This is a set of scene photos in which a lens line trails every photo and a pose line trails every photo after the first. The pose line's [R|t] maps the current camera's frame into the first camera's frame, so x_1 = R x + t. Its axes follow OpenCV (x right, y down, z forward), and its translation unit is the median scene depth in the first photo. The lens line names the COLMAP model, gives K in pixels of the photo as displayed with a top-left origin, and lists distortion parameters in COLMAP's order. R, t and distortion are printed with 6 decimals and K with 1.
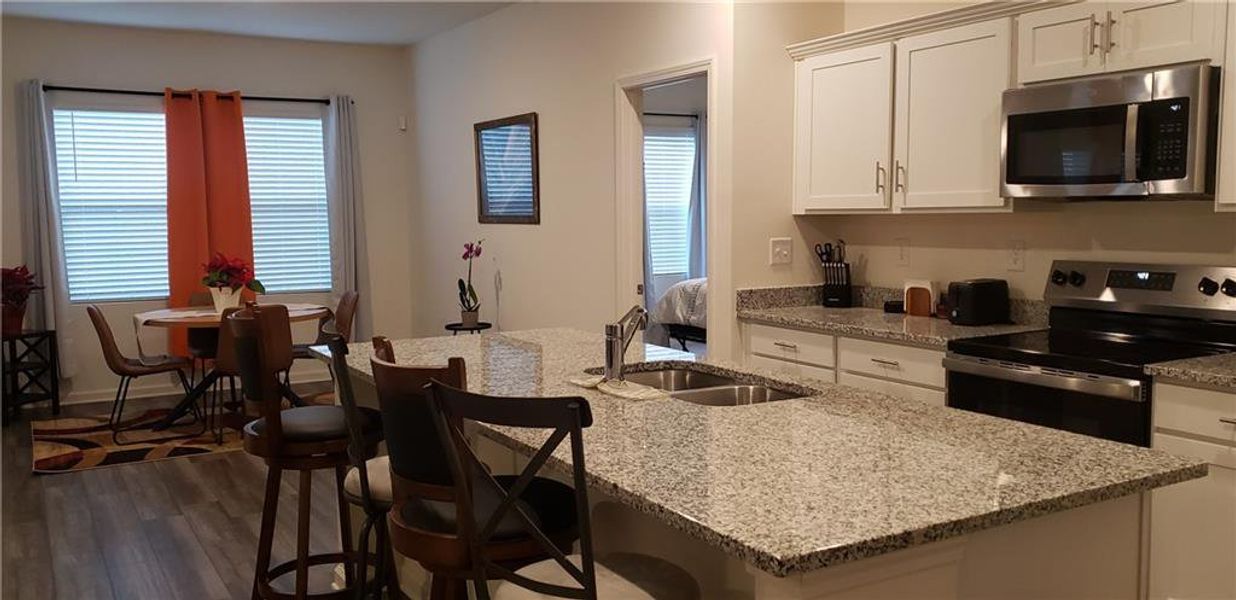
lens RADIAL K [[971.2, 0, 606.3], [0, 971.2, 307.7], [0, 0, 1]] dist [0.027095, -0.018800]
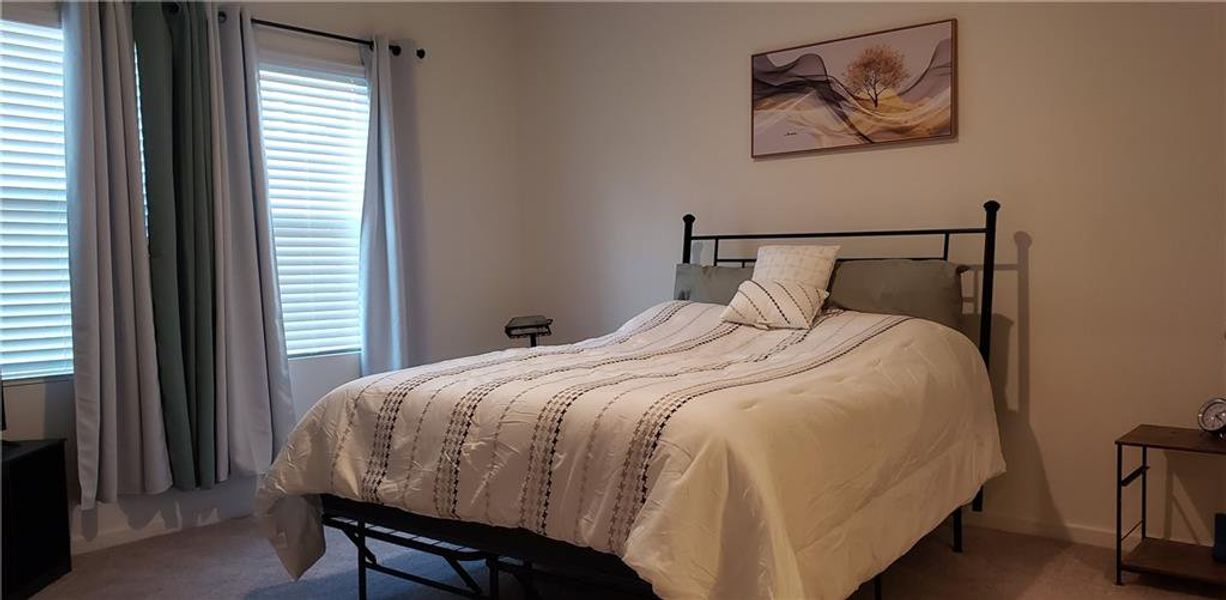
lens RADIAL K [[970.2, 0, 613.8], [0, 970.2, 304.4], [0, 0, 1]] dist [-0.000761, -0.000064]
pose [[0.941329, -0.026121, 0.336478, 0.046706], [0.048829, 0.997051, -0.059201, -0.029255], [-0.333939, 0.072158, 0.939829, 0.599817]]
